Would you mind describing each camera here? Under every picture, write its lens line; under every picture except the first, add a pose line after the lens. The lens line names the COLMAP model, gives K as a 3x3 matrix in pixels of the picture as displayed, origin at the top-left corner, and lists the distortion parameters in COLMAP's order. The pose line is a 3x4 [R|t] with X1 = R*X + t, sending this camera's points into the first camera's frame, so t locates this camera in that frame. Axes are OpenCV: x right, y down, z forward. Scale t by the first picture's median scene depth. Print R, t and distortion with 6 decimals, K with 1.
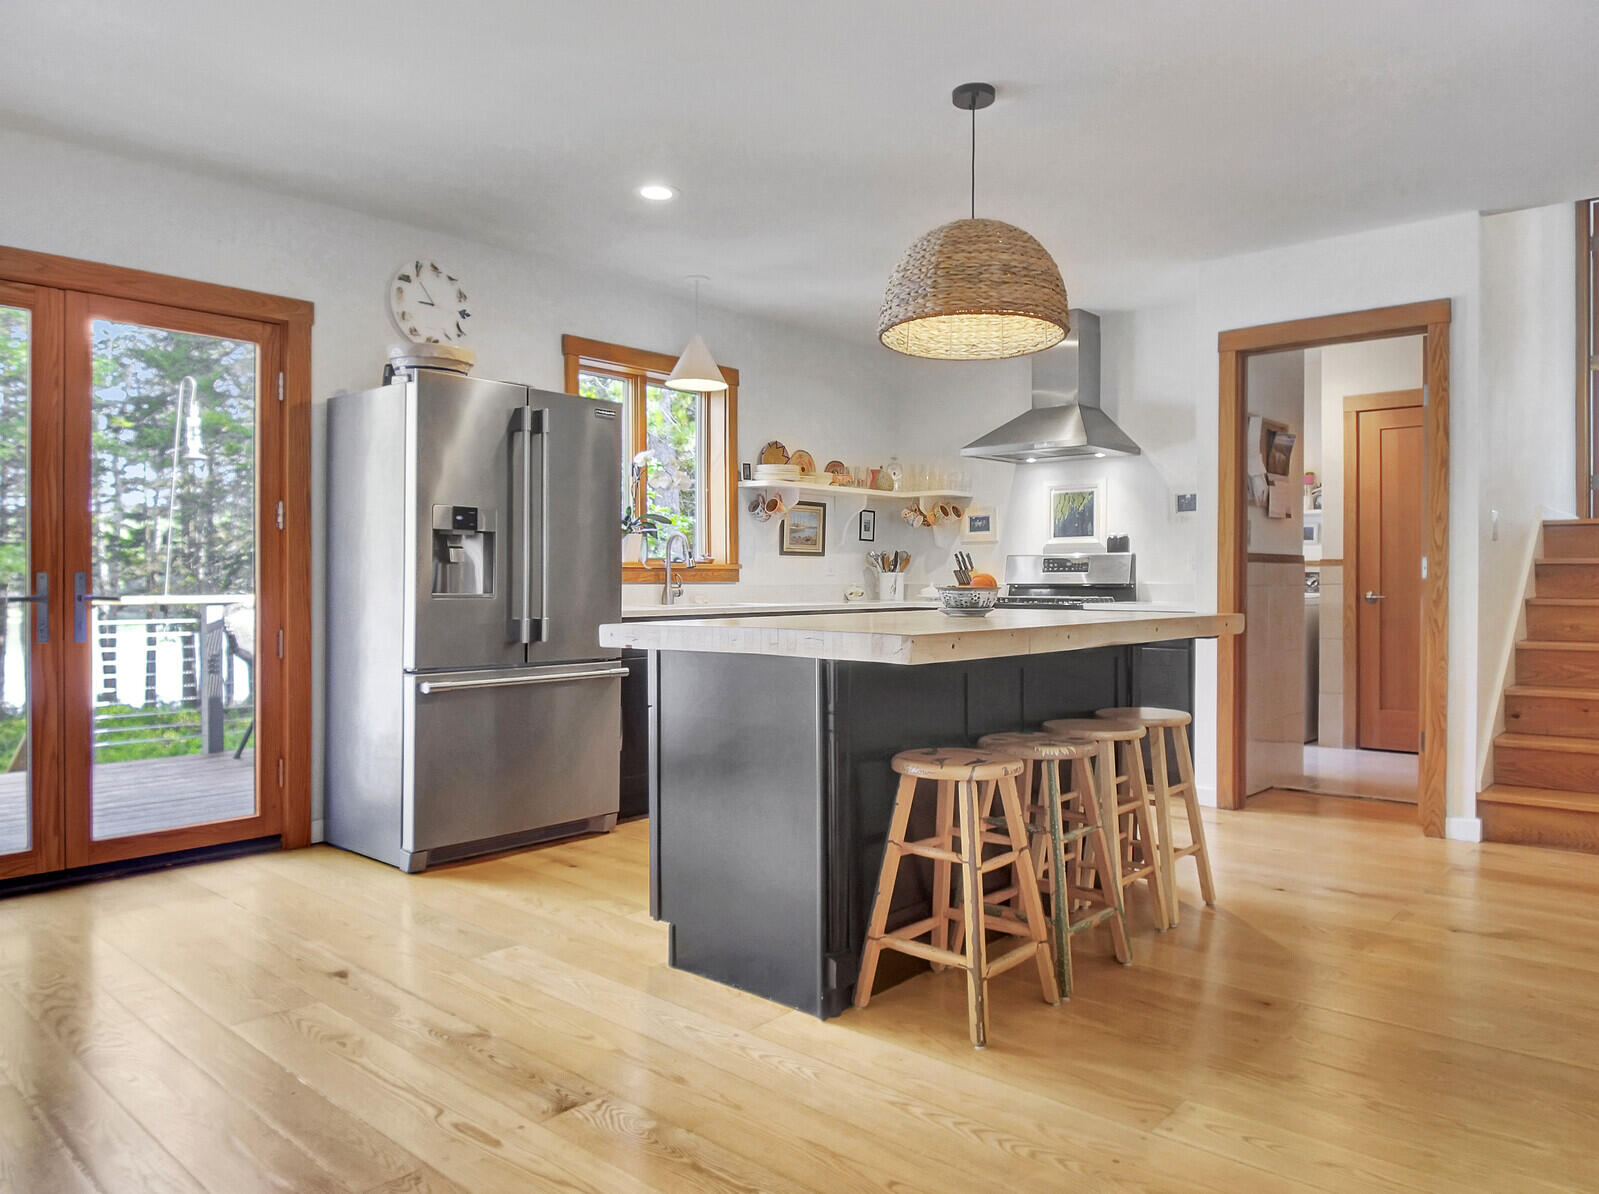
lens RADIAL K [[1113.2, 0, 813.3], [0, 1113.2, 586.2], [0, 0, 1]] dist [0.018122, -0.049080]
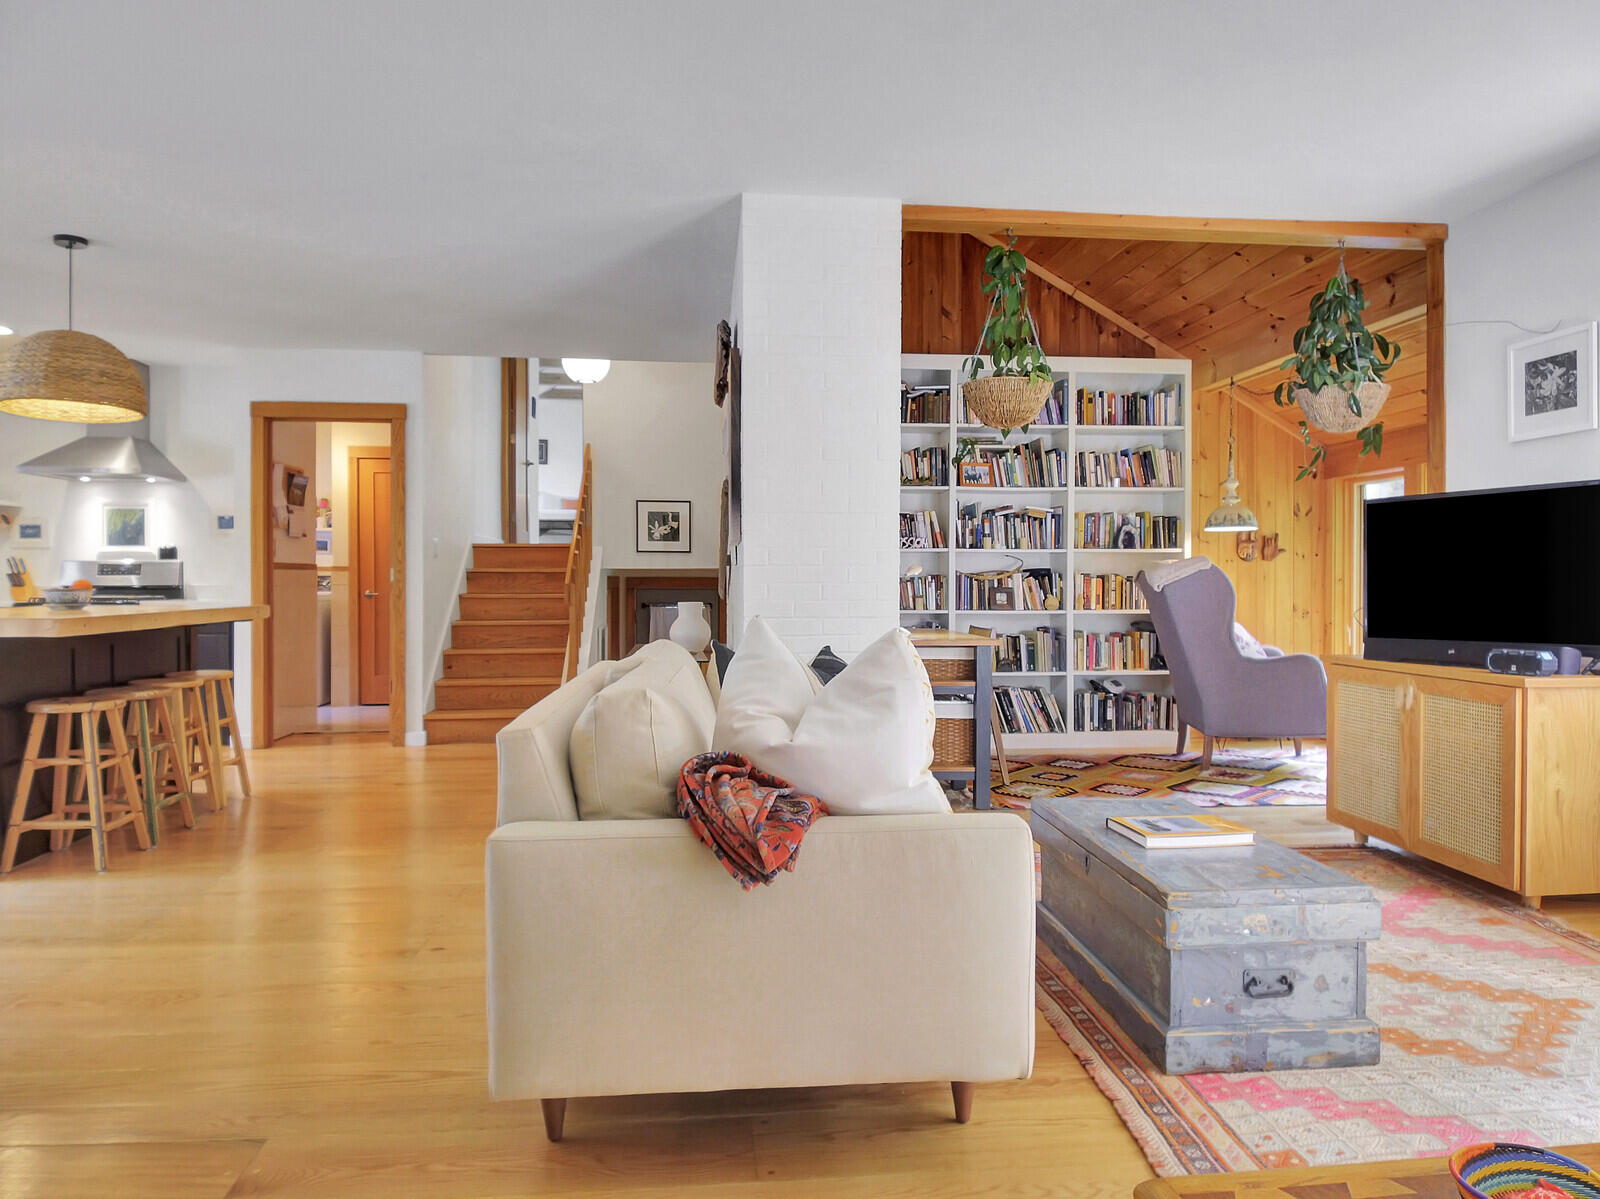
lens RADIAL K [[1113.9, 0, 802.0], [0, 1113.9, 592.1], [0, 0, 1]] dist [0.018122, -0.049080]
pose [[0.691441, -0.007827, 0.722390, -0.178937], [0.003277, 0.999965, 0.007698, -0.002018], [-0.722425, -0.002955, 0.691443, -0.488548]]
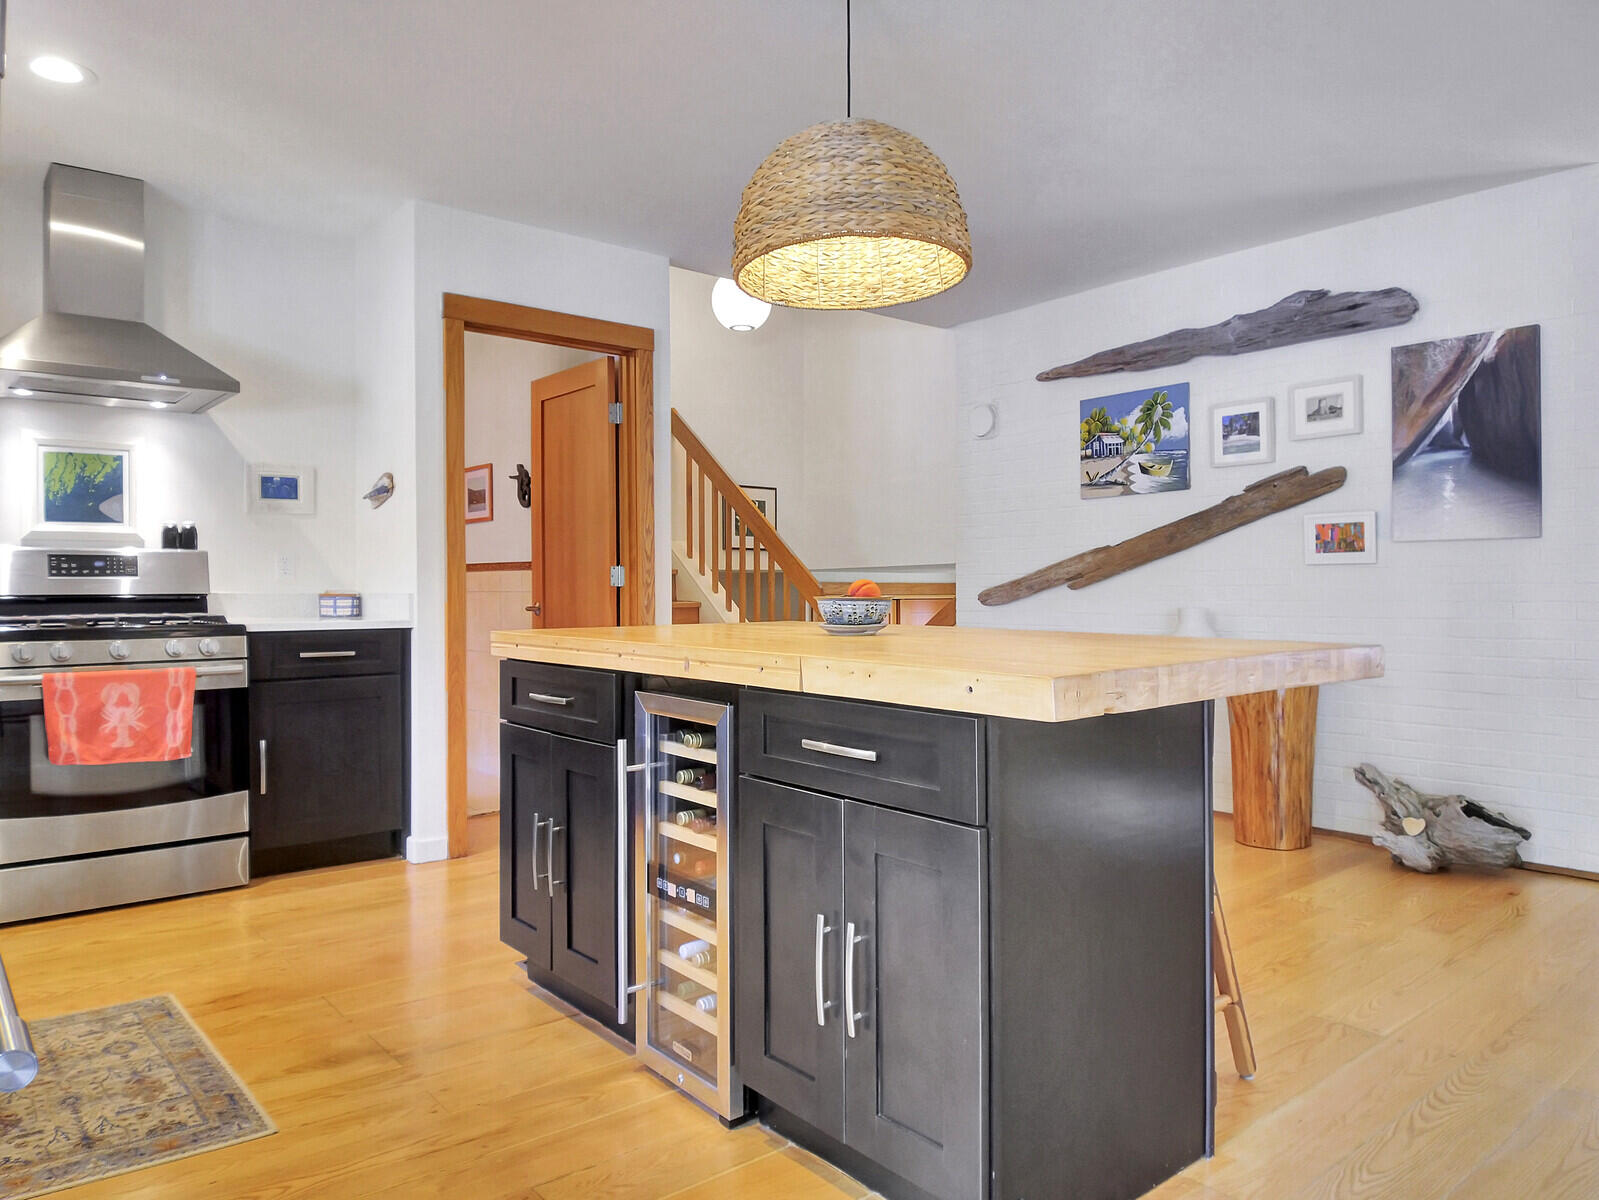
lens RADIAL K [[1113.2, 0, 795.0], [0, 1113.2, 589.1], [0, 0, 1]] dist [0.018122, -0.049080]
pose [[0.146380, -0.008841, 0.989189, -0.481452], [0.003864, 0.999958, 0.008366, -0.012594], [-0.989221, 0.002597, 0.146408, 0.692287]]
